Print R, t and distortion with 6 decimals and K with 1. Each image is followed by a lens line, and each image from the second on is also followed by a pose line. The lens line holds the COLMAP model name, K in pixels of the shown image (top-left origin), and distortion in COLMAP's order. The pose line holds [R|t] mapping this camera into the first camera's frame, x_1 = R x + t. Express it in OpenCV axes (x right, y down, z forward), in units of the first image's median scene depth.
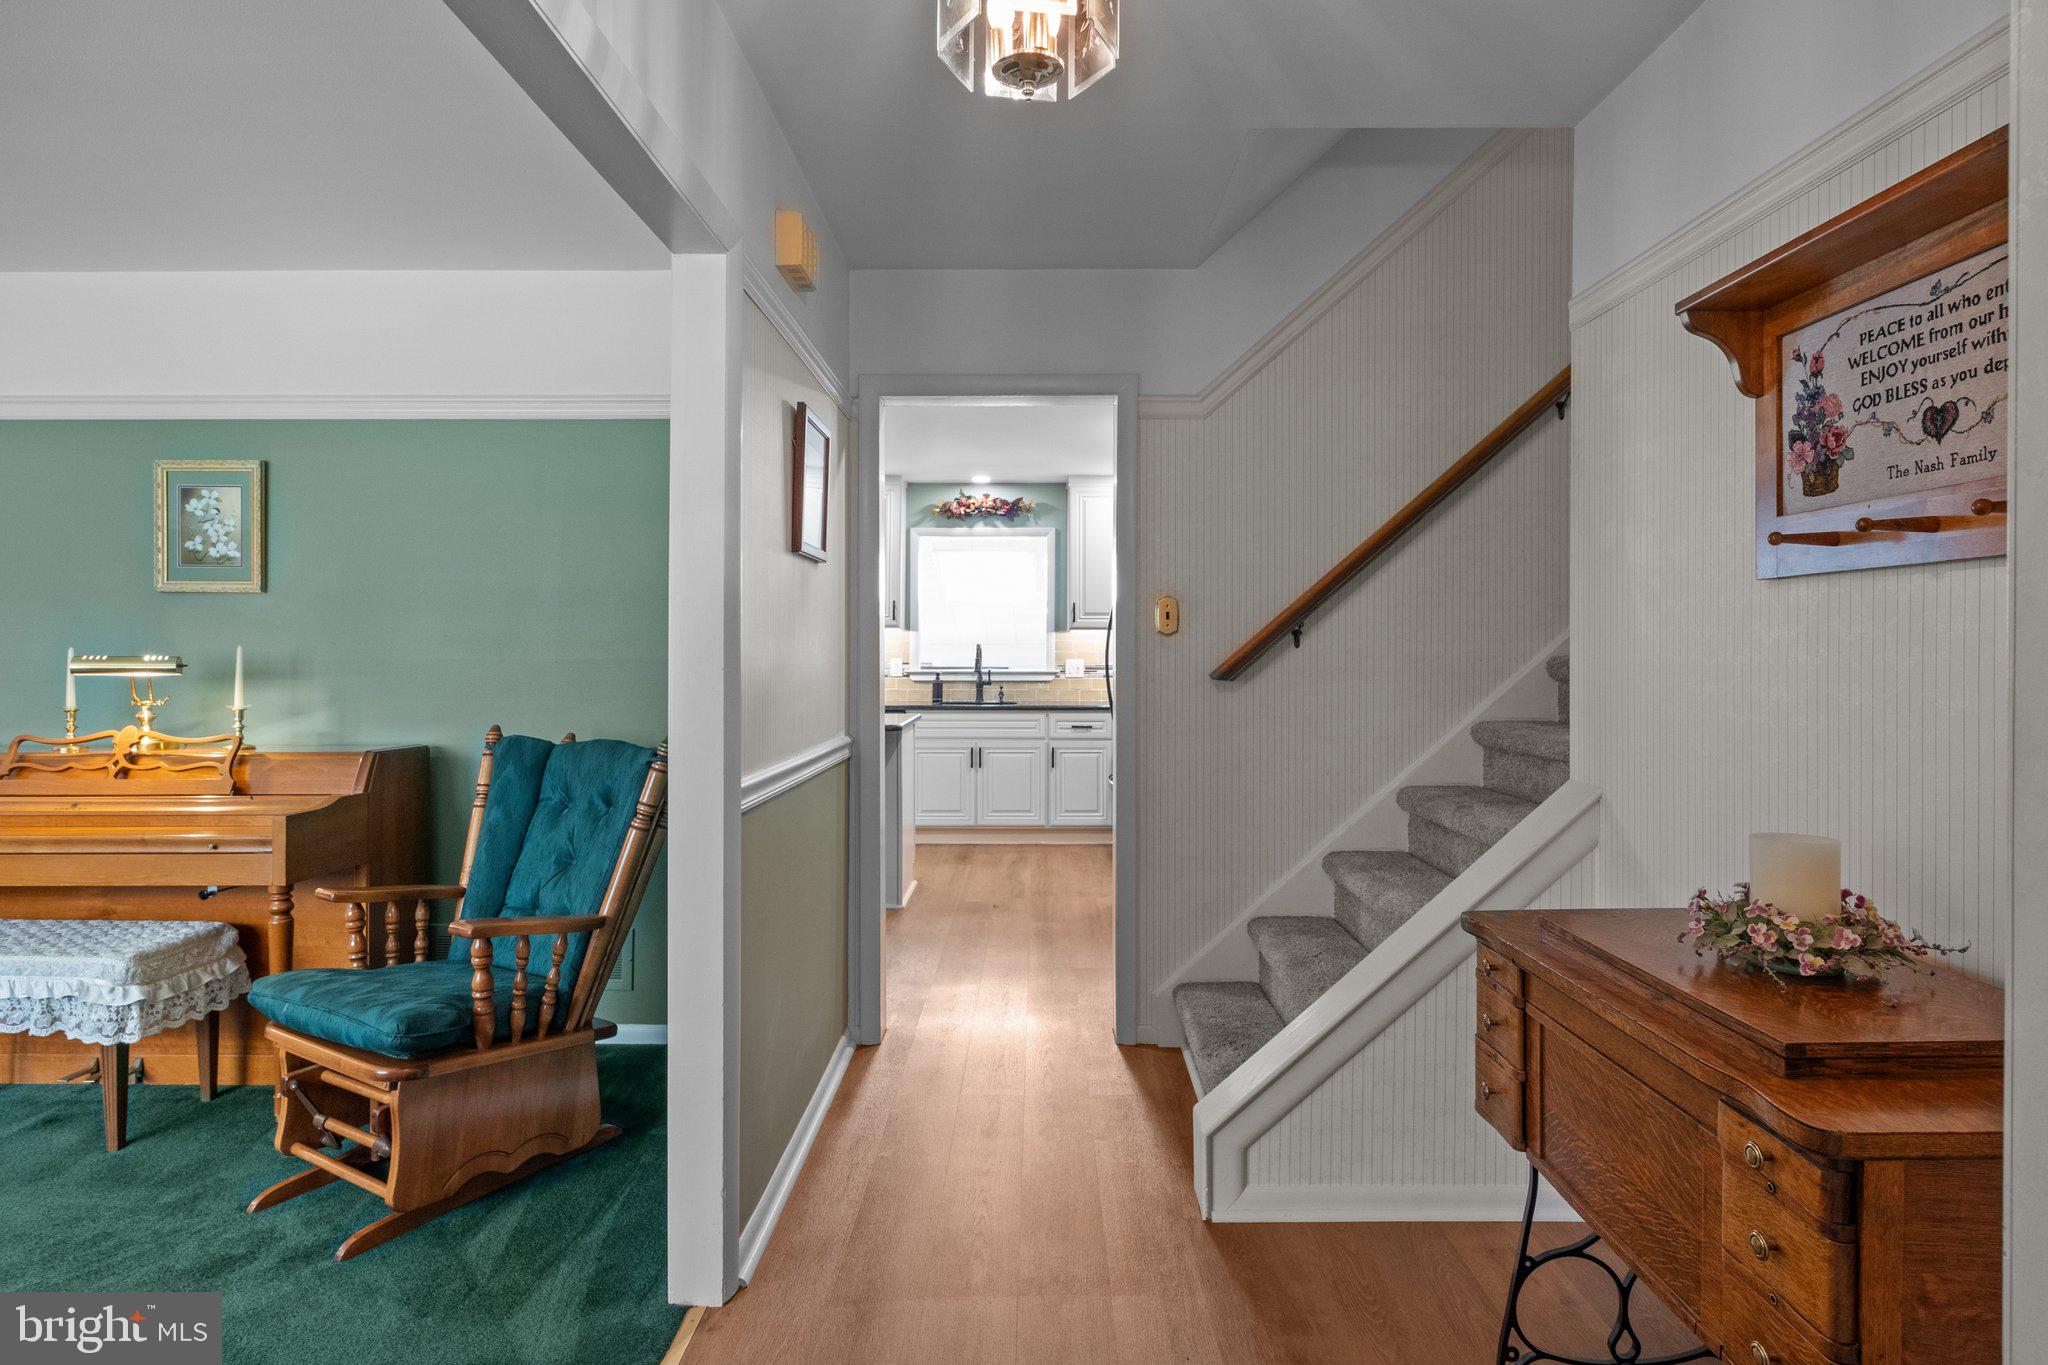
lens RADIAL K [[1081.0, 0, 1024.0], [0, 1081.0, 682.5], [0, 0, 1]] dist [-0.000897, 0.000423]
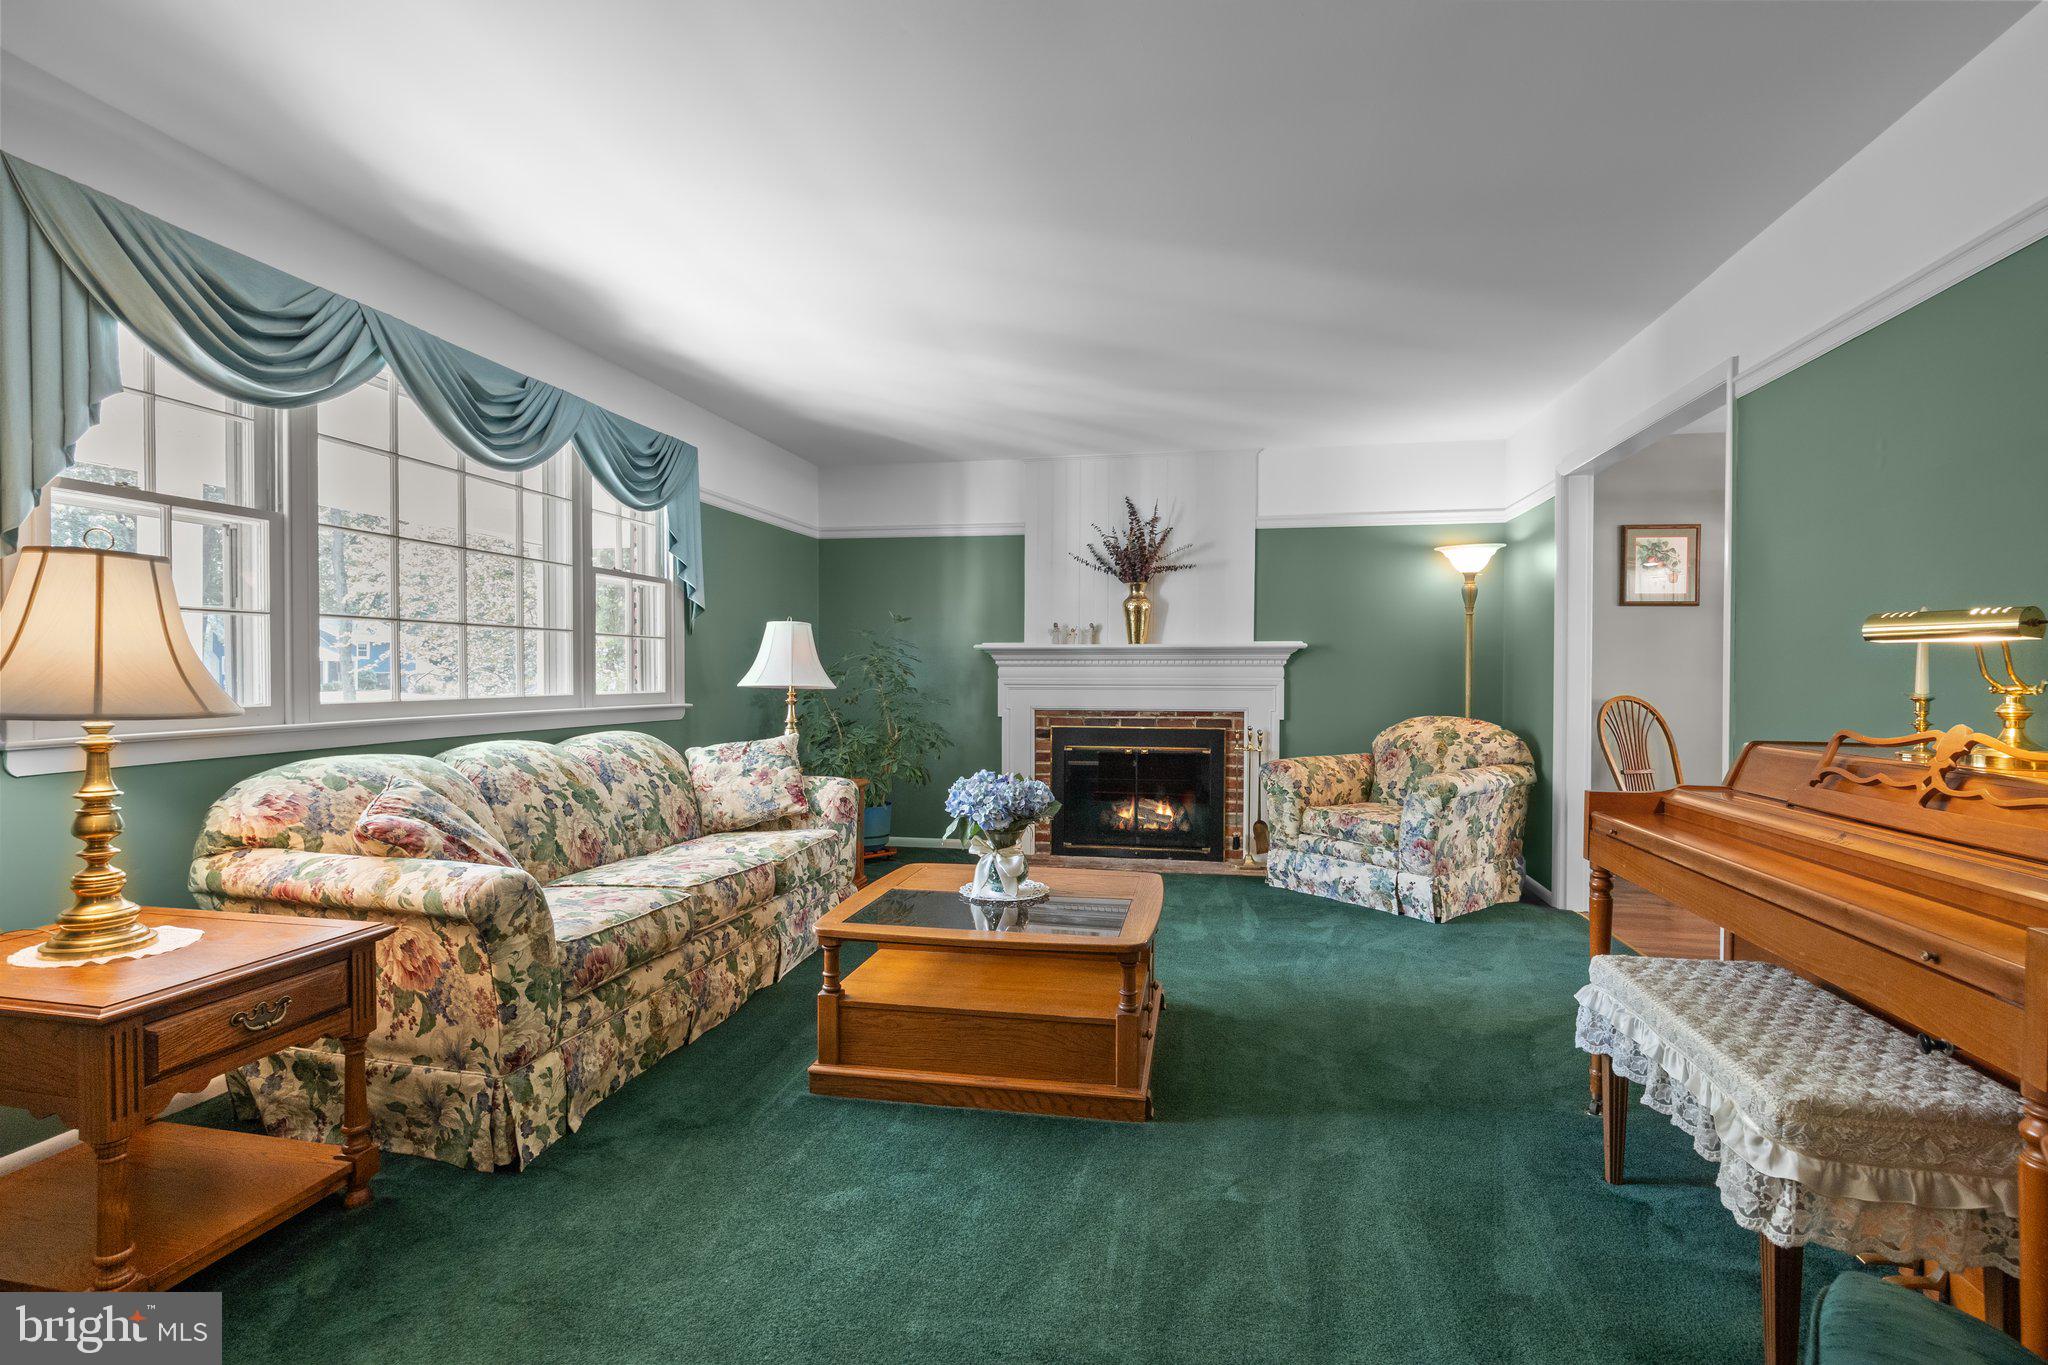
lens RADIAL K [[956.3, 0, 1024.0], [0, 956.3, 682.5], [0, 0, 1]] dist [-0.000119, 0.000085]
pose [[-0.155726, 0.010871, -0.987741, -0.207388], [-0.028202, 0.999483, 0.015447, 0.023228], [0.987398, 0.030262, -0.155338, 0.564341]]
